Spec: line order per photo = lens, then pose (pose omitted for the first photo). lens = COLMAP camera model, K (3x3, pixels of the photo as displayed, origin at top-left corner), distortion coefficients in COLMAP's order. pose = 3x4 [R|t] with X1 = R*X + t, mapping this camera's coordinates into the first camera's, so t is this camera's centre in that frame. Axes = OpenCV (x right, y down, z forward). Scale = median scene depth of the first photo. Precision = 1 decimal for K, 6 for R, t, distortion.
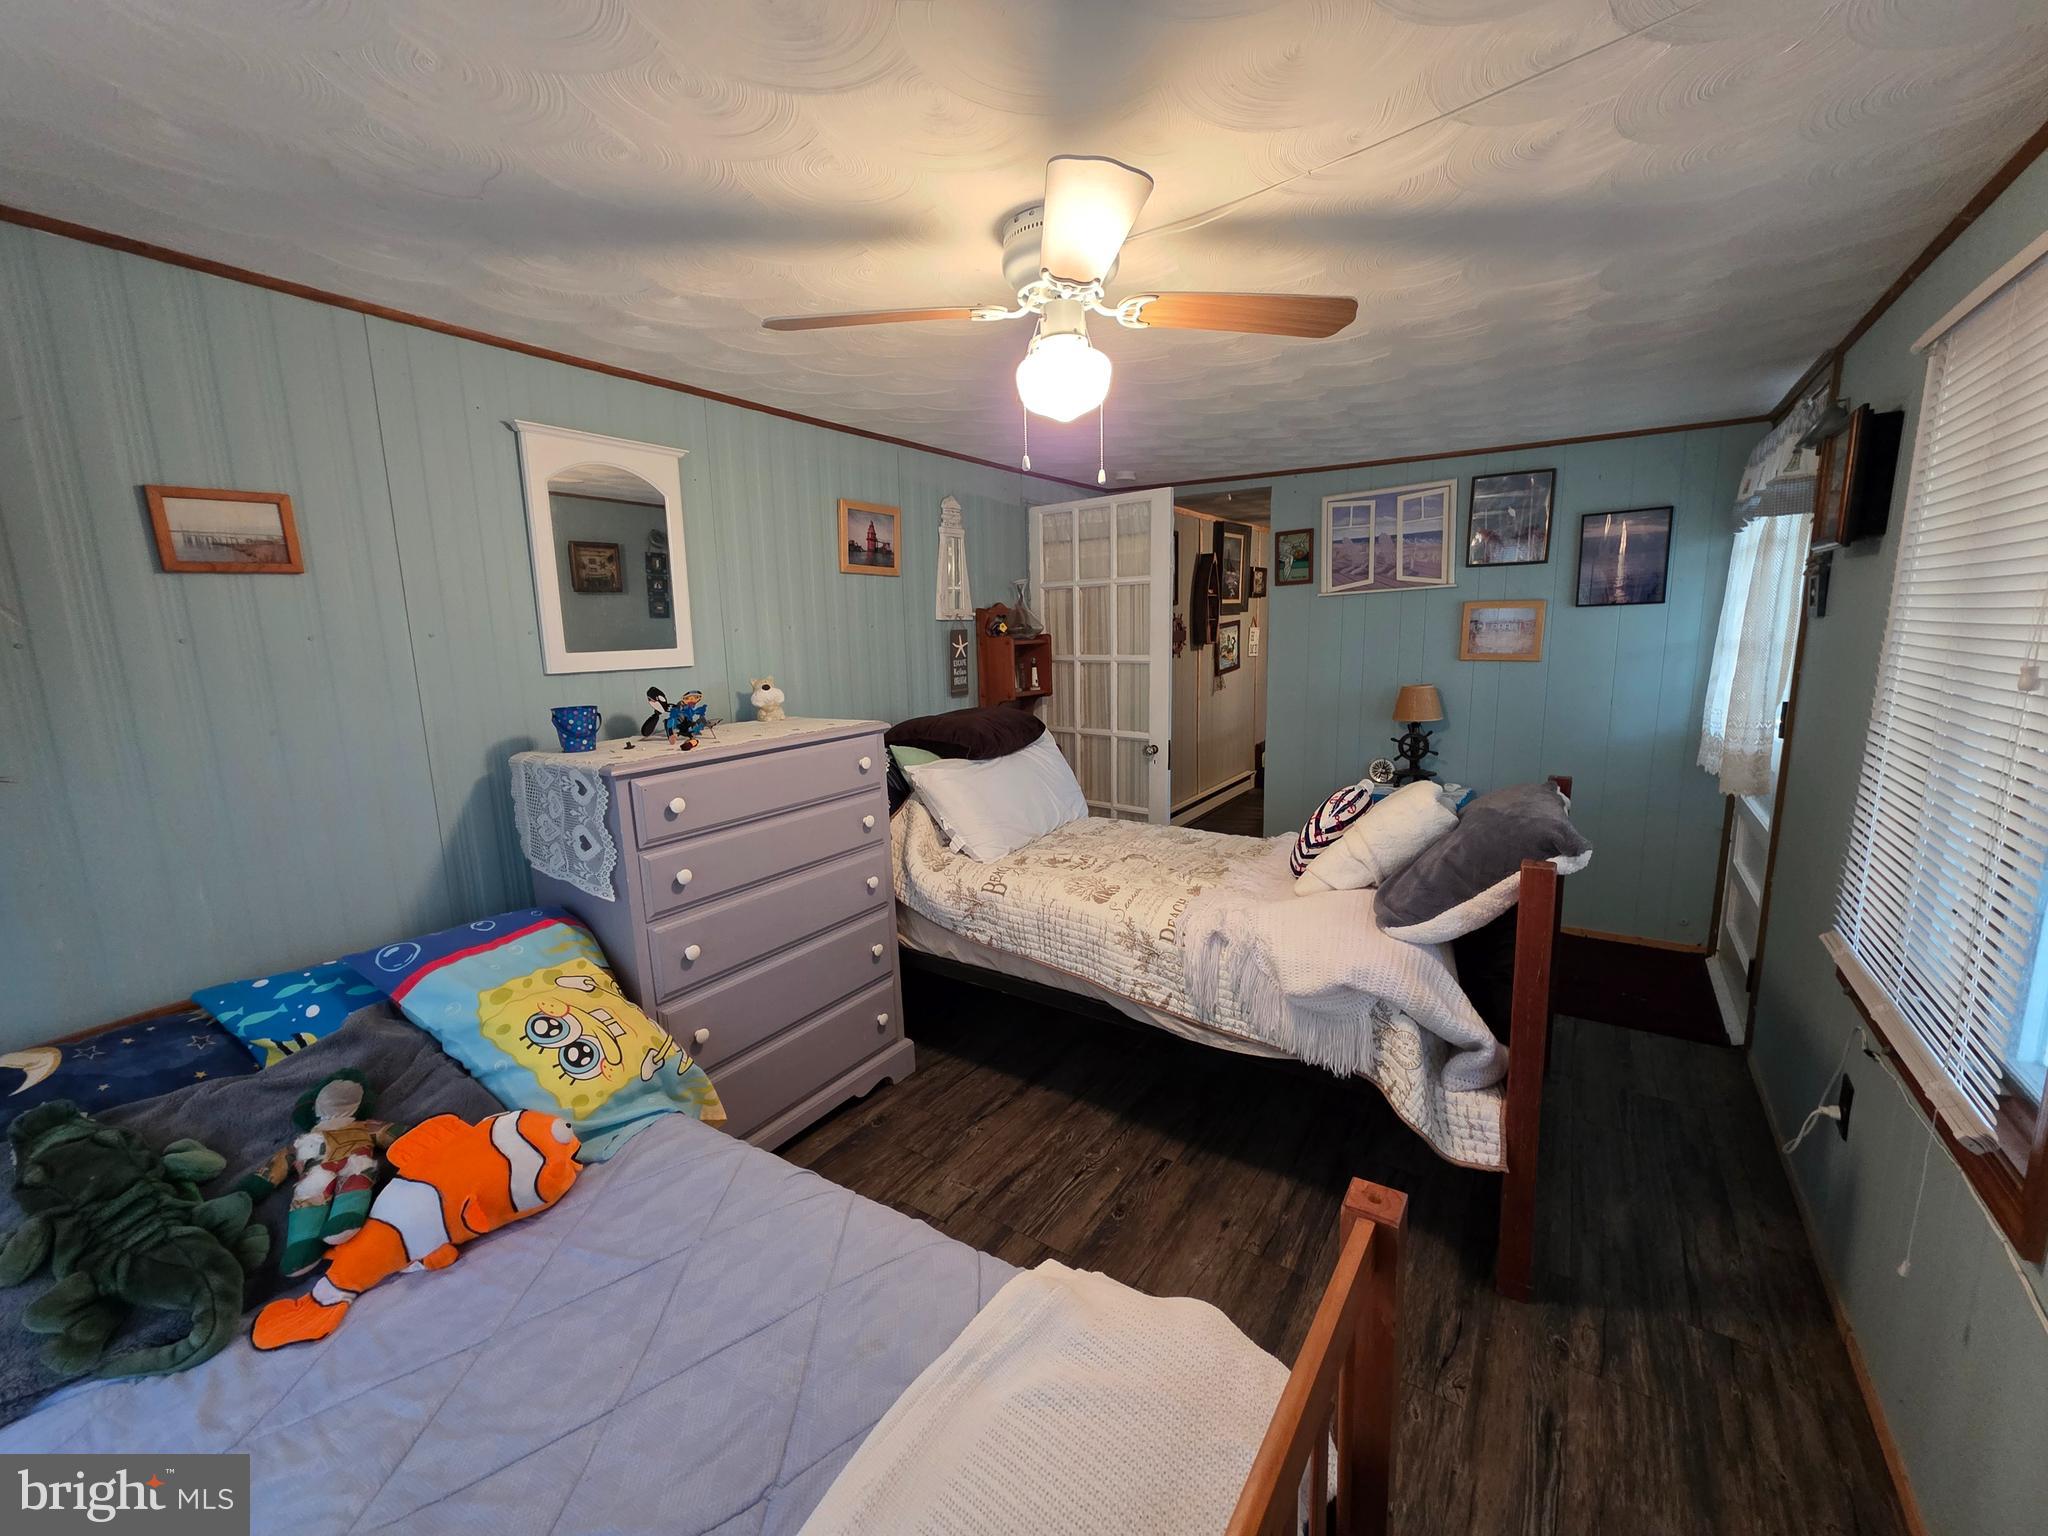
lens RADIAL K [[812.8, 0, 1021.9], [0, 812.8, 759.9], [0, 0, 1]] dist [0.003314, 0.000023]
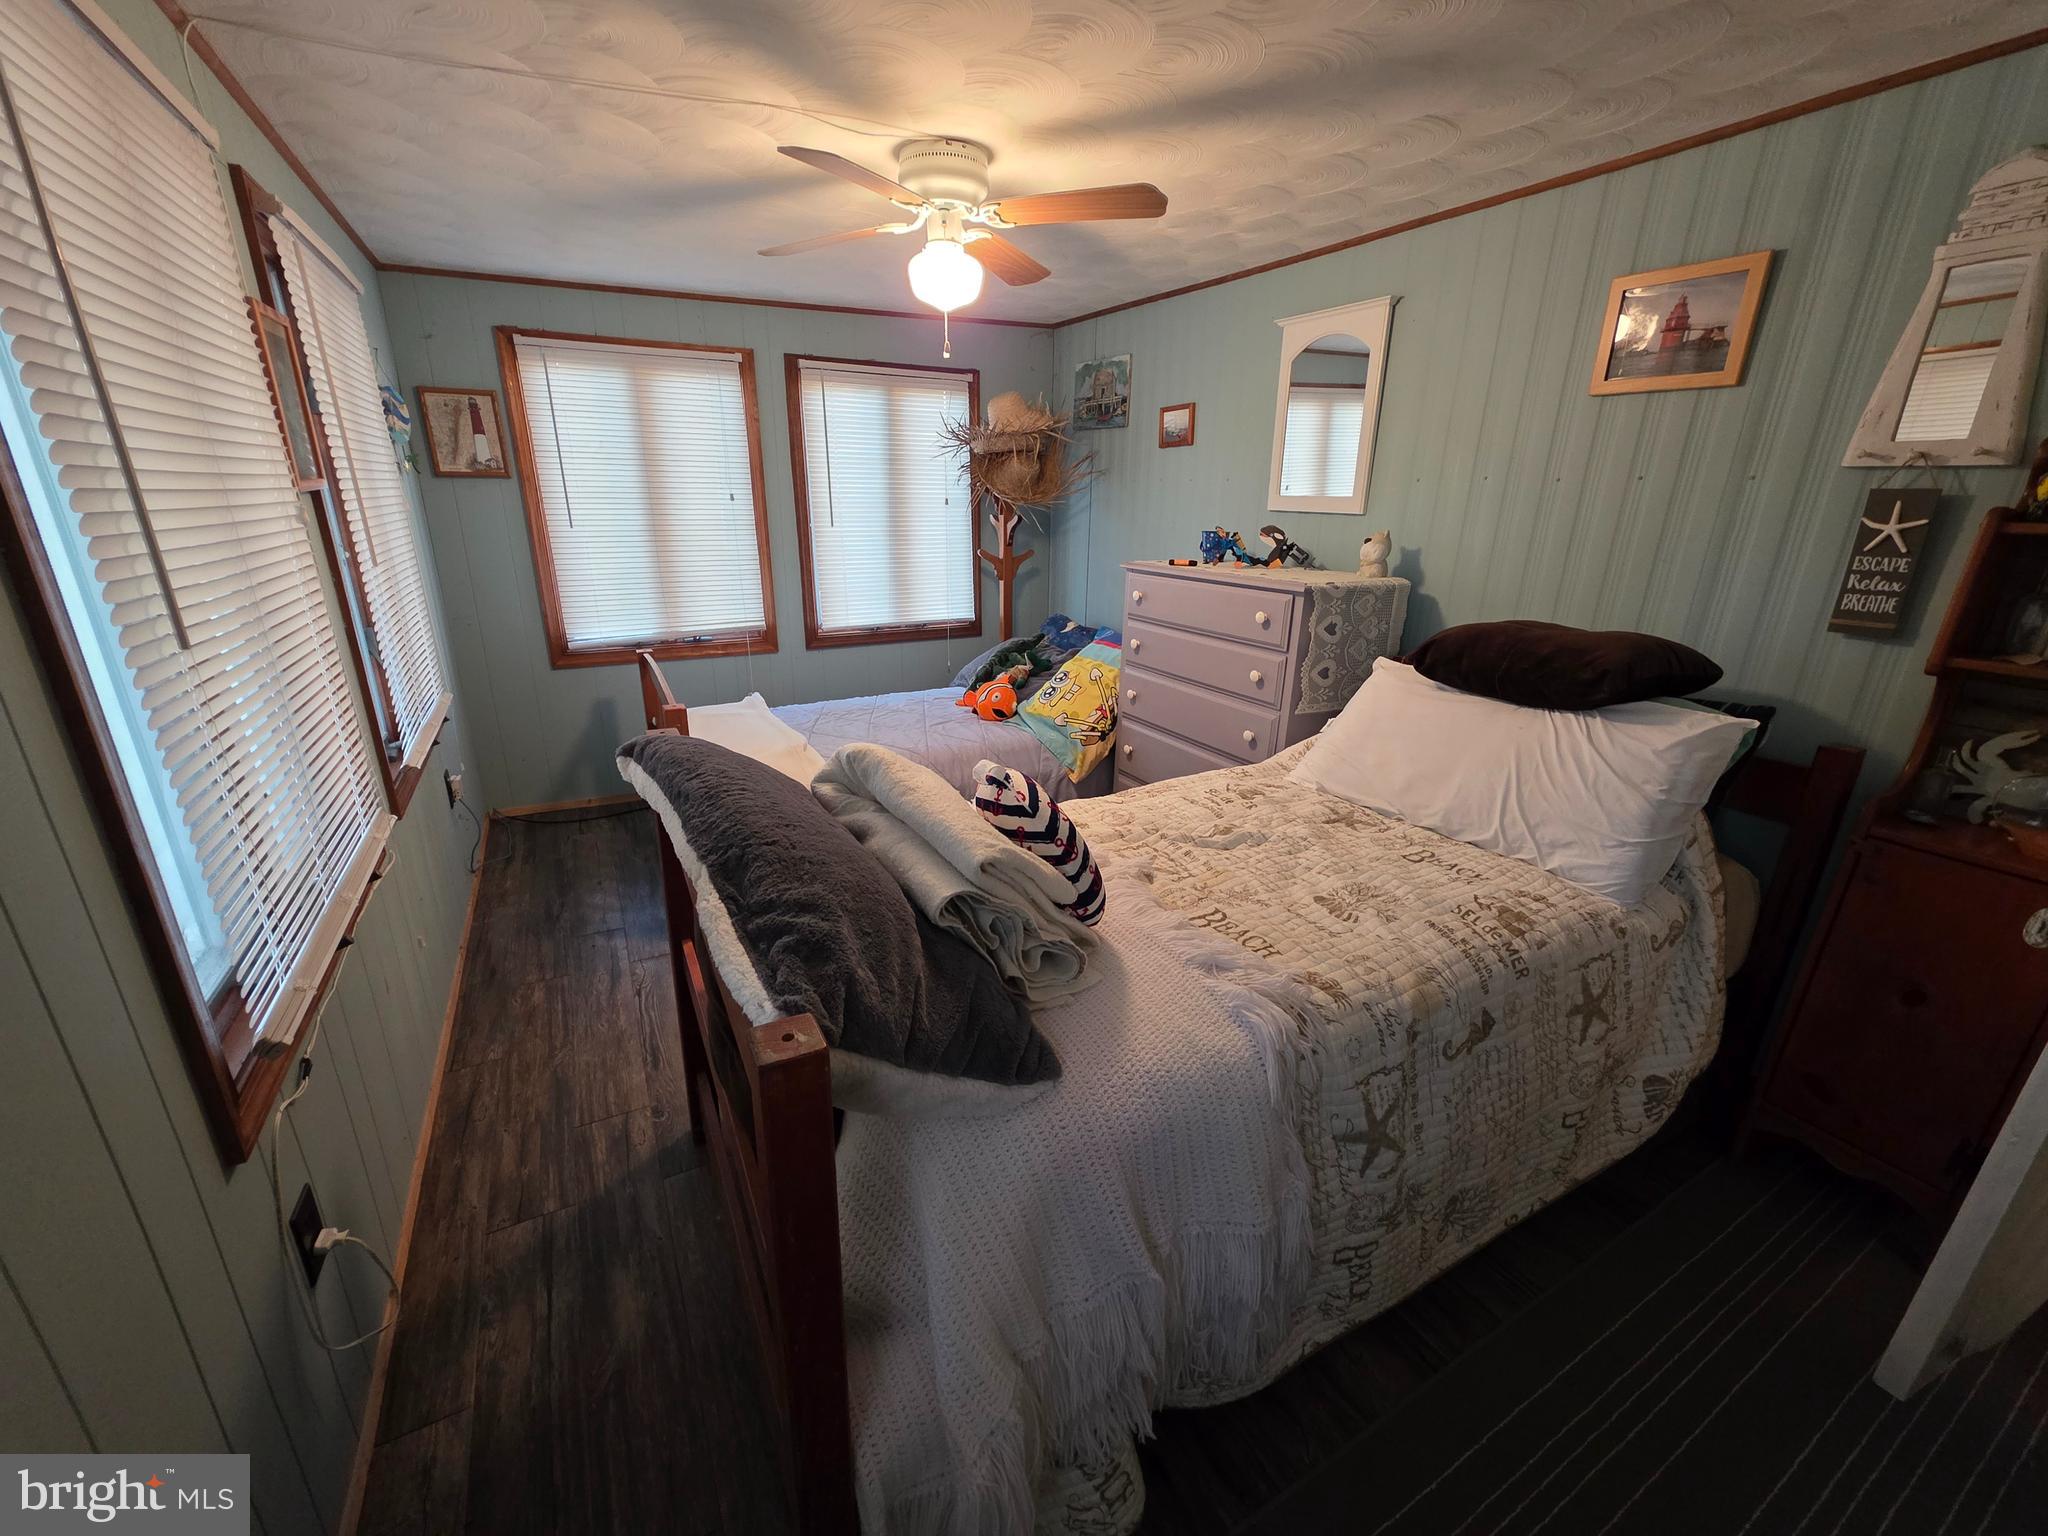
lens RADIAL K [[812.8, 0, 1021.9], [0, 812.8, 759.9], [0, 0, 1]] dist [0.003314, 0.000023]
pose [[-0.451490, 0.298836, -0.840746, 0.837165], [-0.149274, 0.903672, 0.401365, -0.195903], [0.879701, 0.306714, -0.363391, 1.152247]]
